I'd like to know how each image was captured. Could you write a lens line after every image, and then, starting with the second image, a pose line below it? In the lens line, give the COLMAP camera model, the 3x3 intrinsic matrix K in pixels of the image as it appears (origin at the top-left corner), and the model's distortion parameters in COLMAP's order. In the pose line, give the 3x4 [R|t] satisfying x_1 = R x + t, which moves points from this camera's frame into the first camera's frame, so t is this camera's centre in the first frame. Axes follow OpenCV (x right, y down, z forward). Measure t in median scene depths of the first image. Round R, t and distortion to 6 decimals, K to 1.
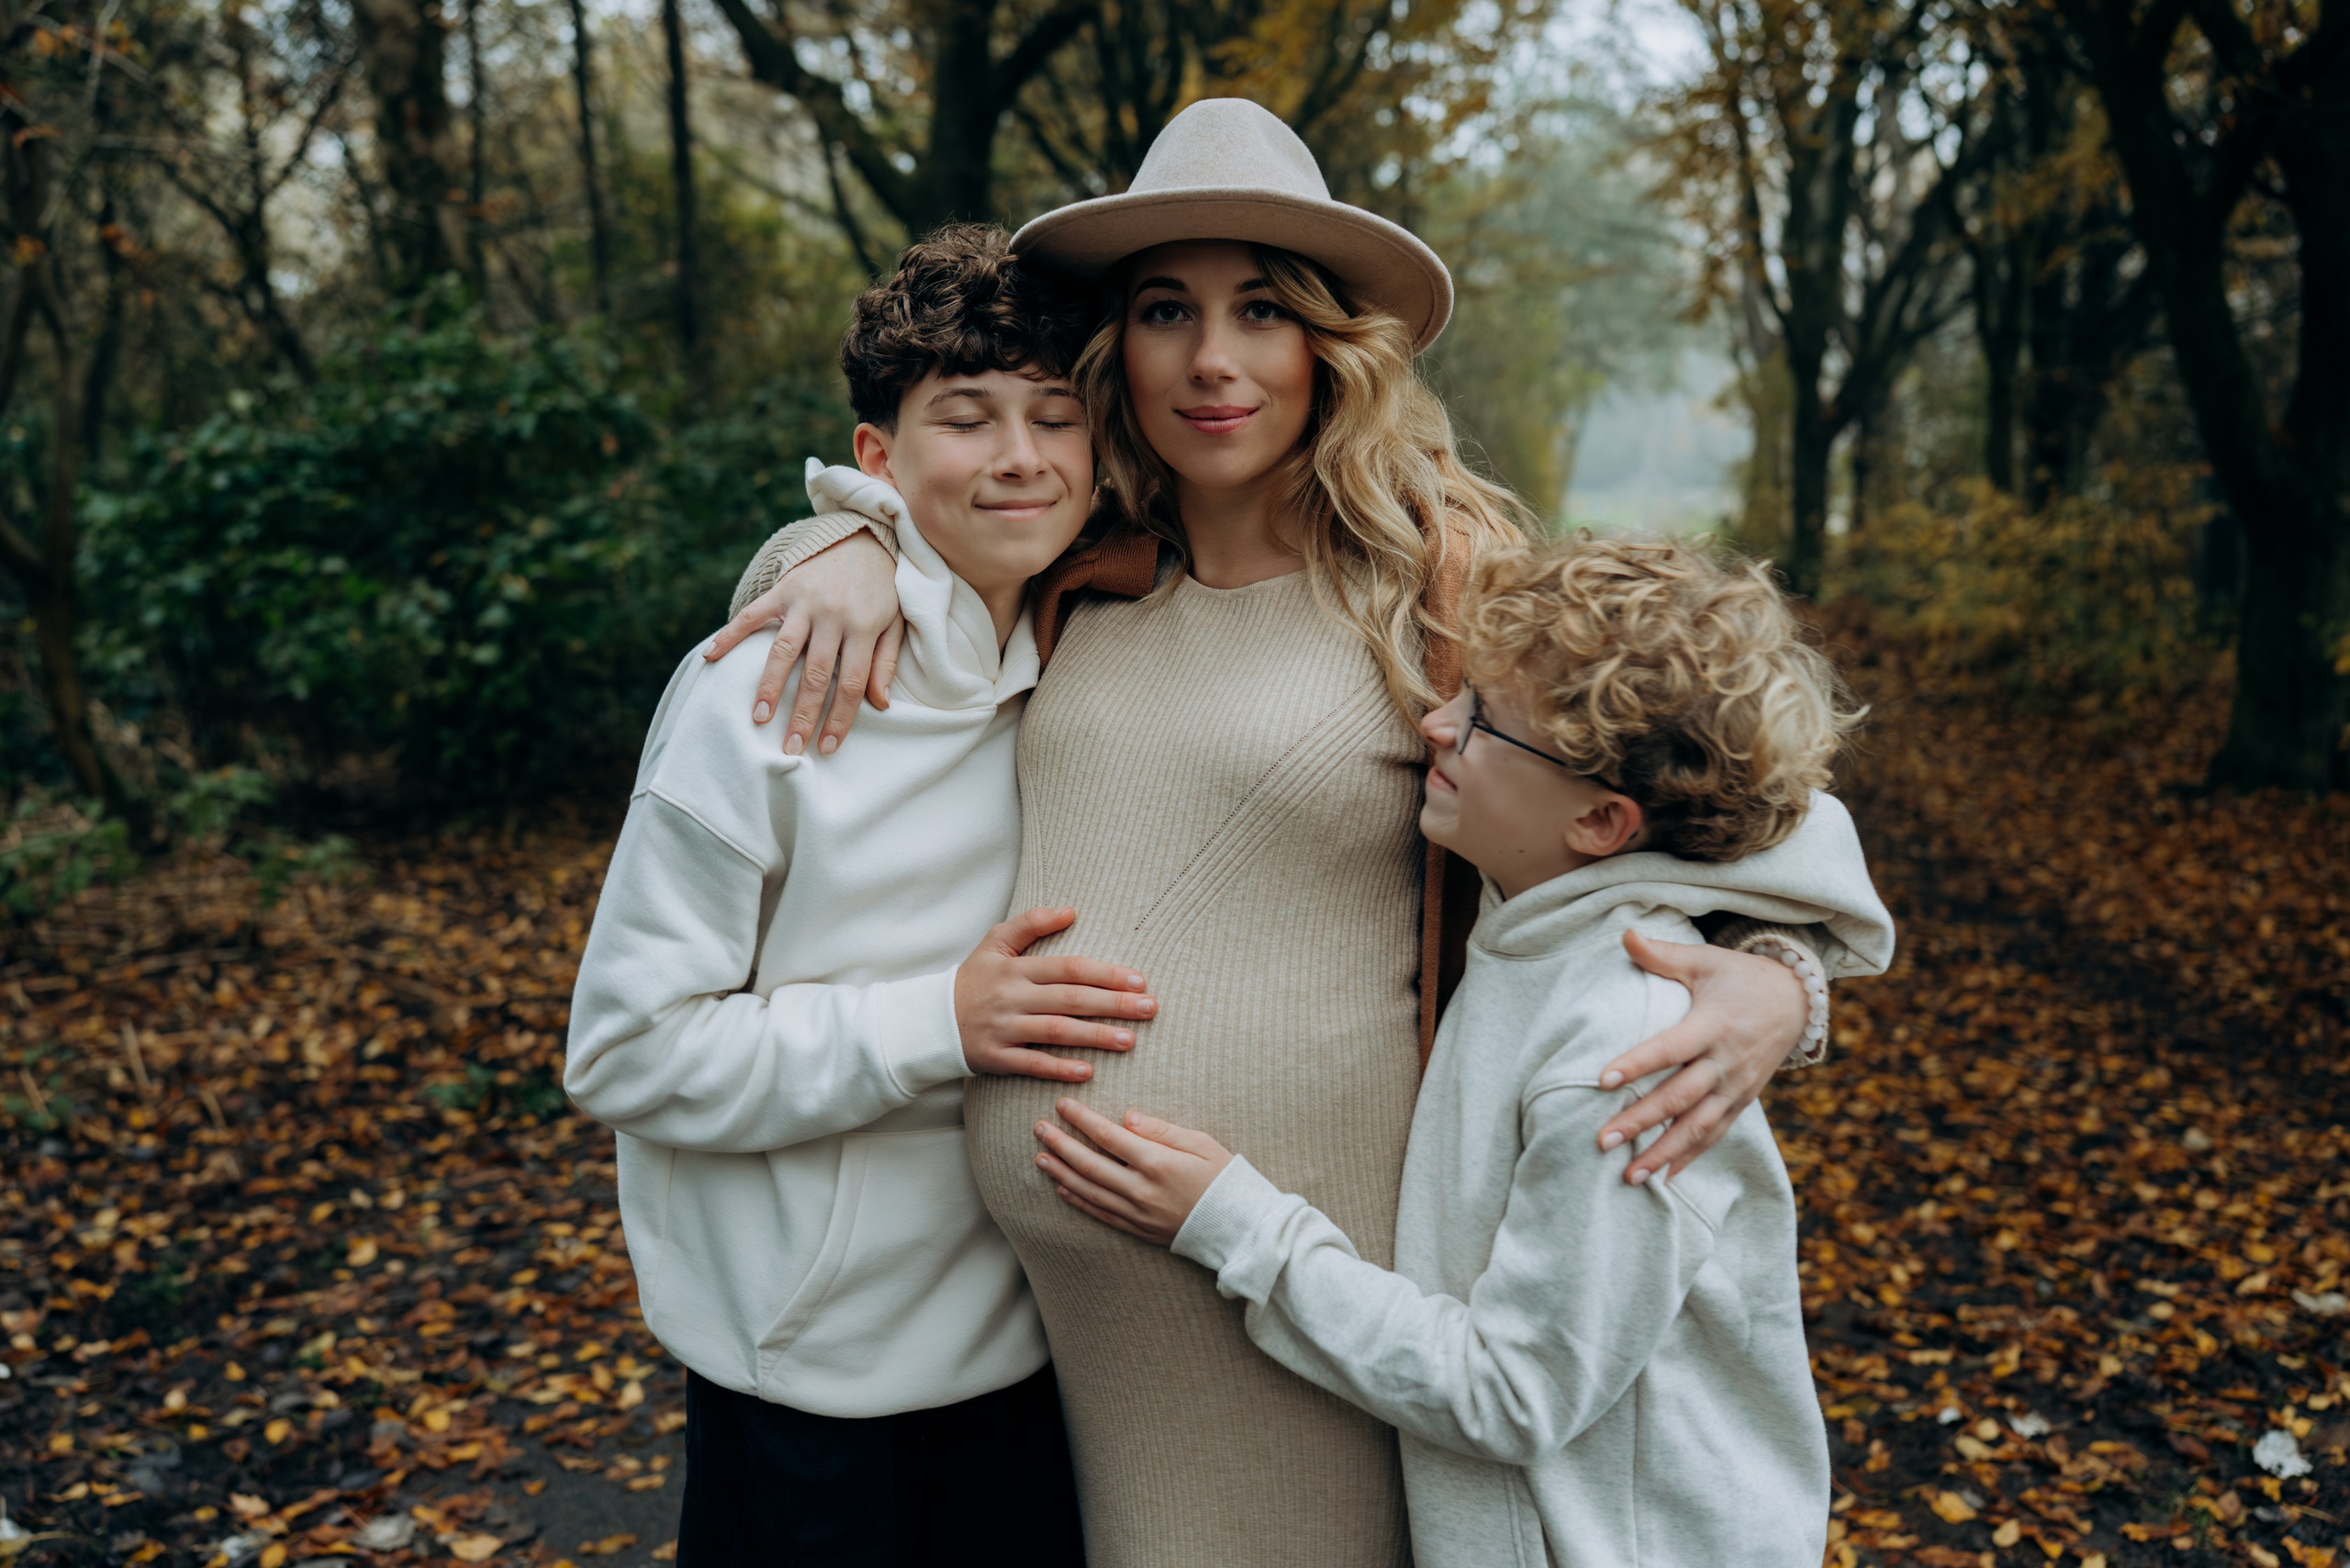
lens RADIAL K [[2239.8, 0, 1158.4], [0, 2239.8, 787.2], [0, 0, 1]] dist [-0.108781, 0.000000]
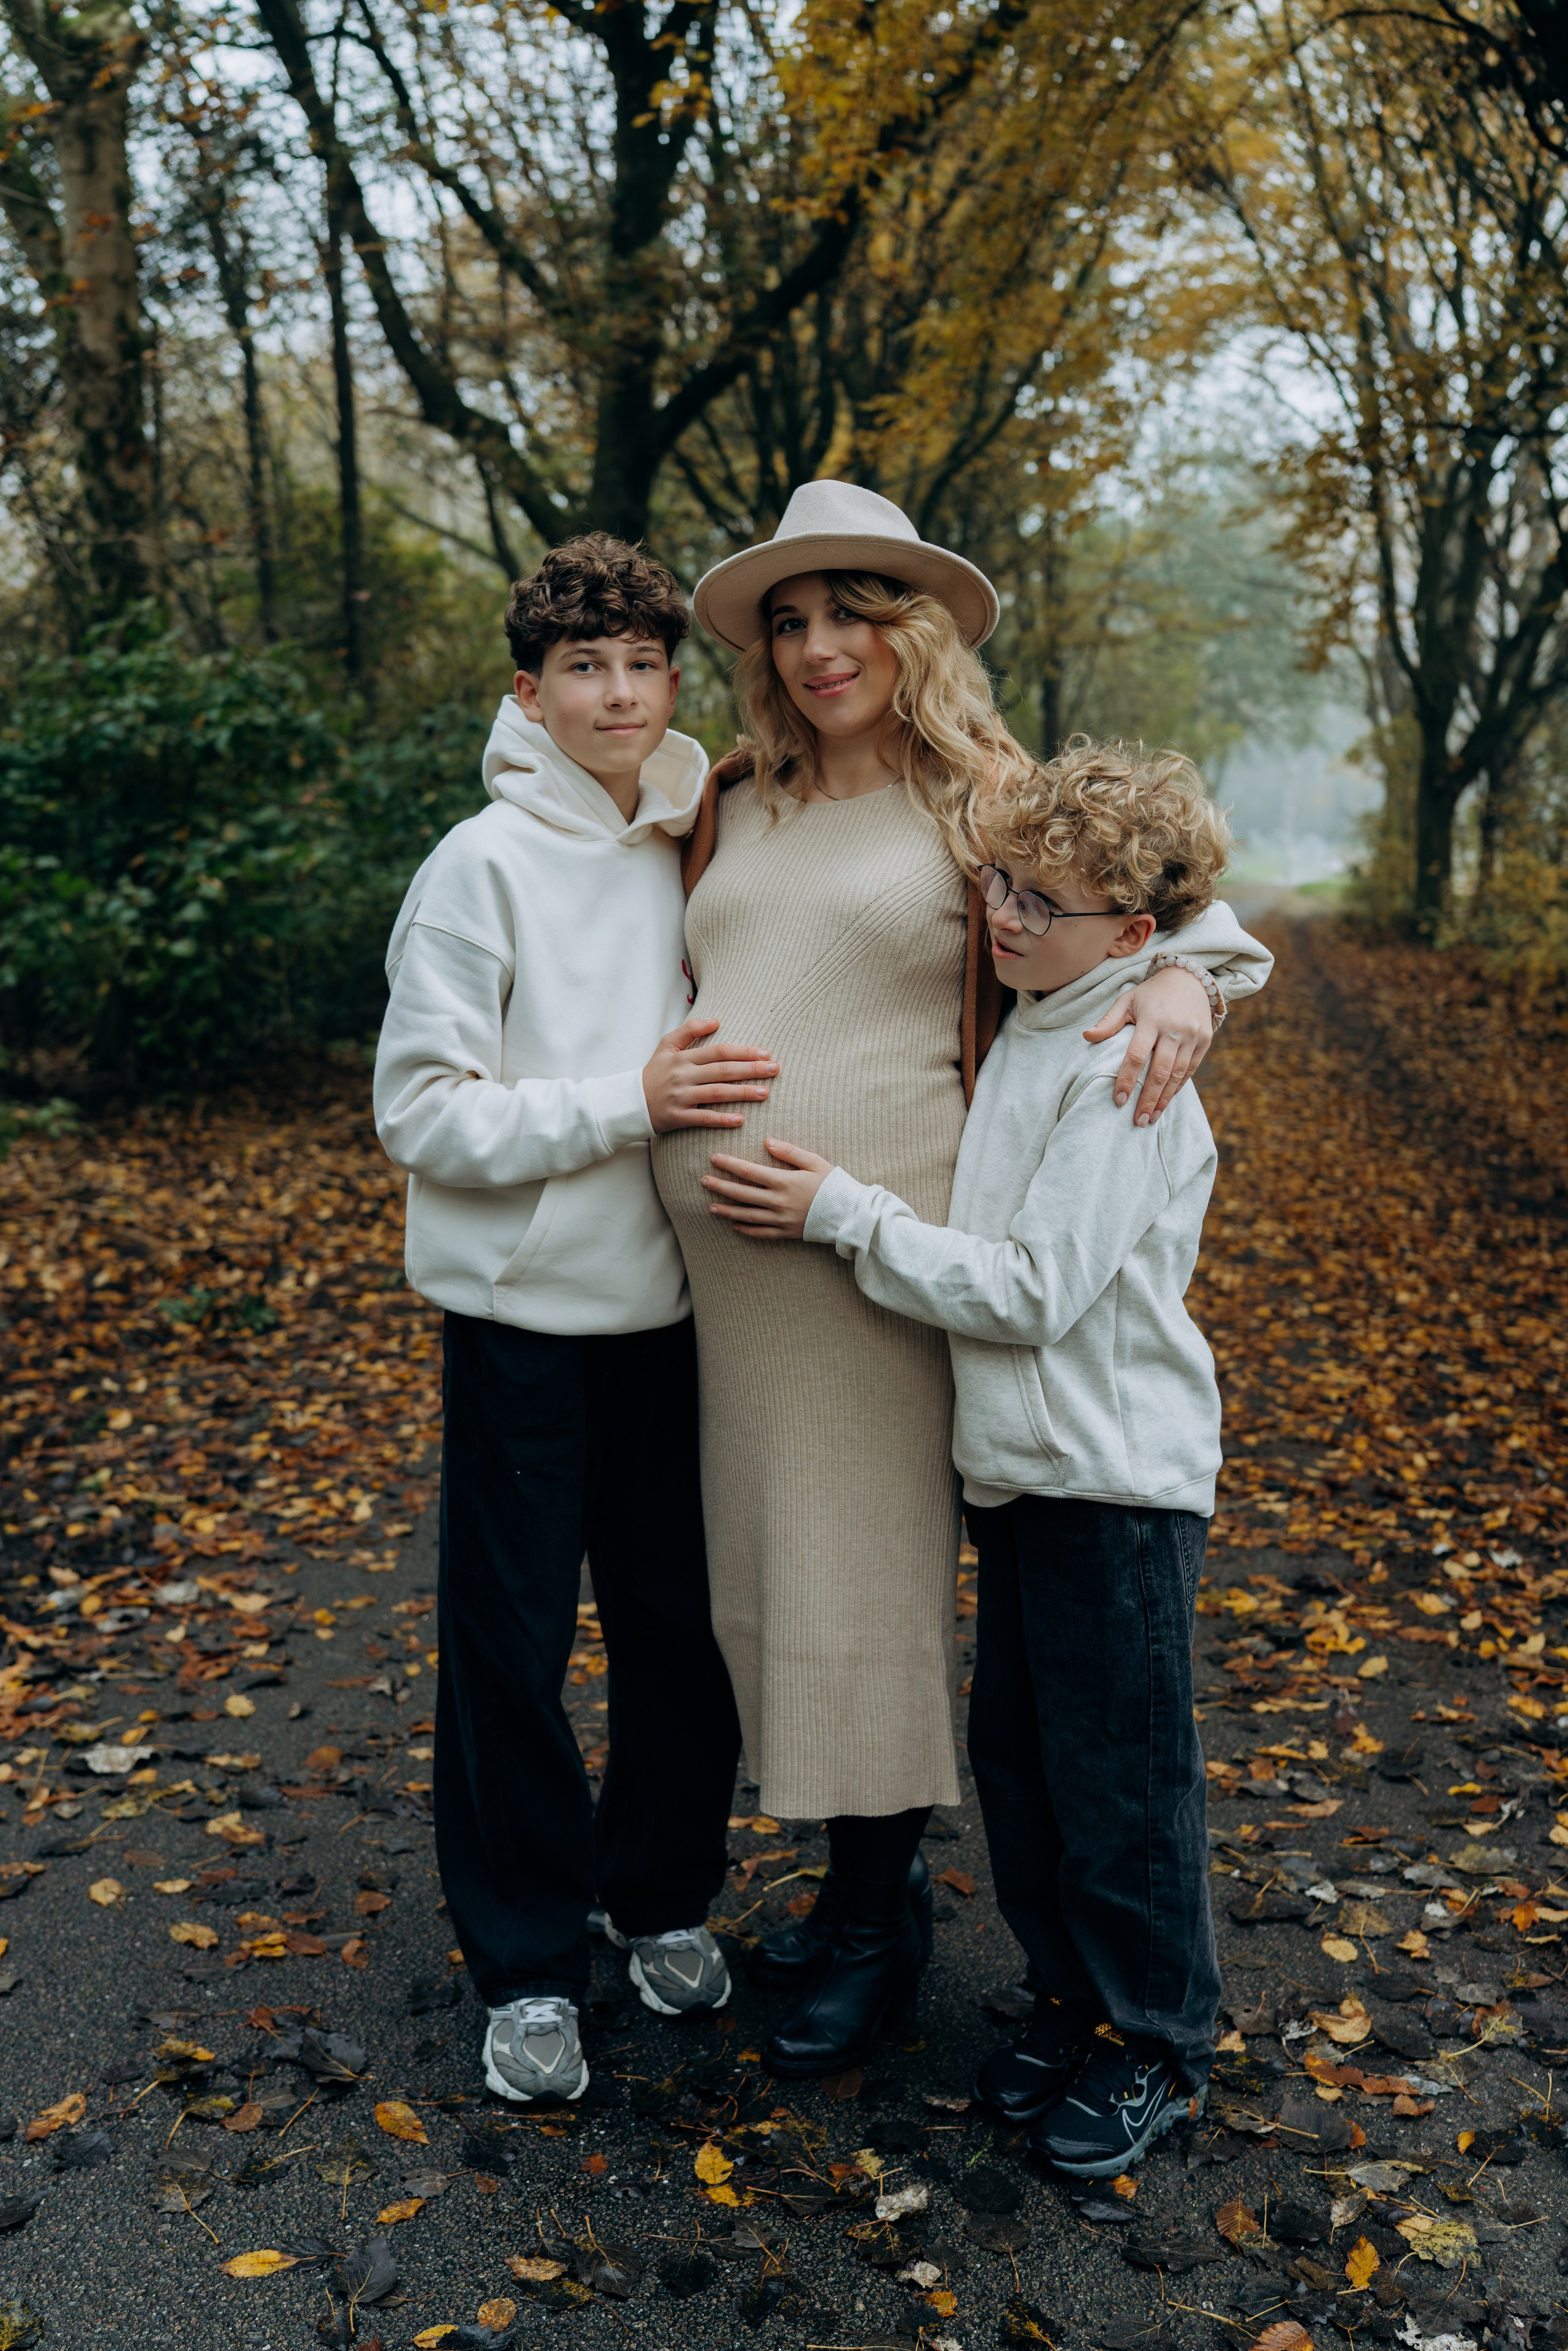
lens RADIAL K [[2240.5, 0, 785.9], [0, 2240.5, 1161.7], [0, 0, 1]] dist [-0.108781, 0.000000]
pose [[0.999750, 0.022238, -0.002504, -0.002357], [-0.022204, 0.999668, 0.013040, 0.022814], [0.002793, -0.012981, 0.999912, -0.085133]]
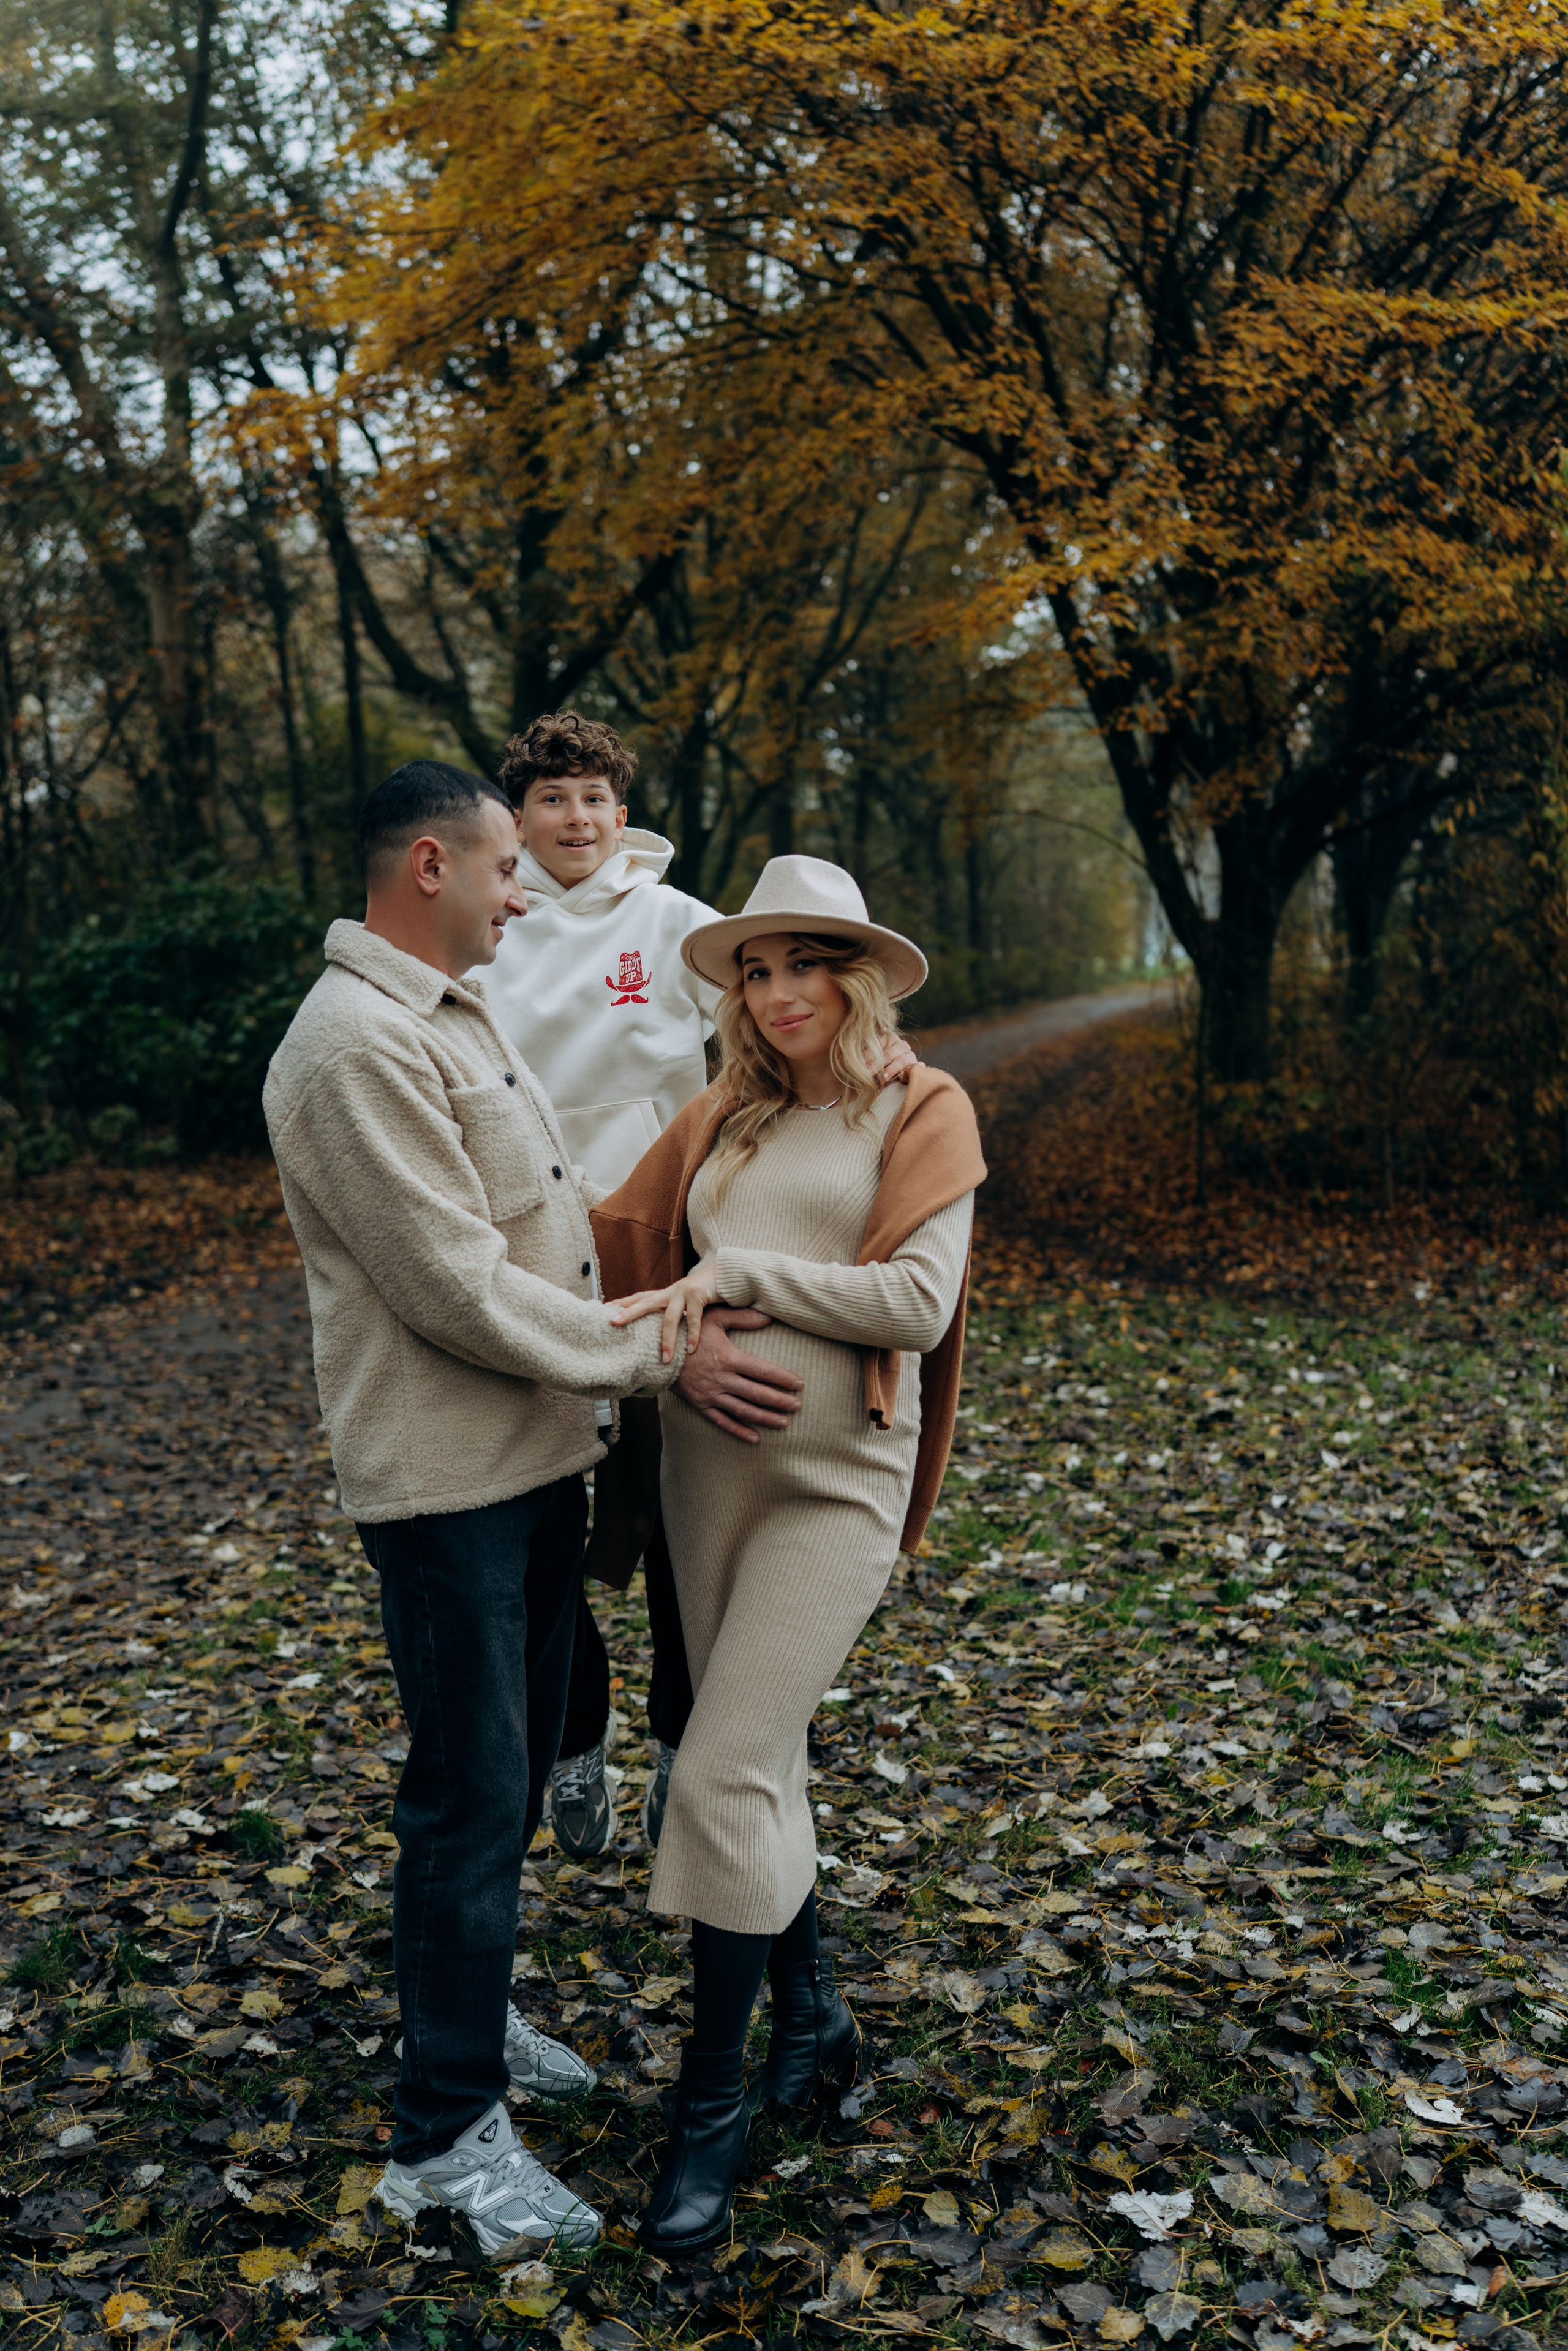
lens RADIAL K [[2240.5, 0, 781.1], [0, 2240.5, 1180.3], [0, 0, 1]] dist [-0.108781, 0.000000]
pose [[0.999368, -0.009239, -0.034336, 0.218129], [0.008534, 0.999751, -0.020617, 0.083722], [0.034518, 0.020311, 0.999198, -0.840653]]
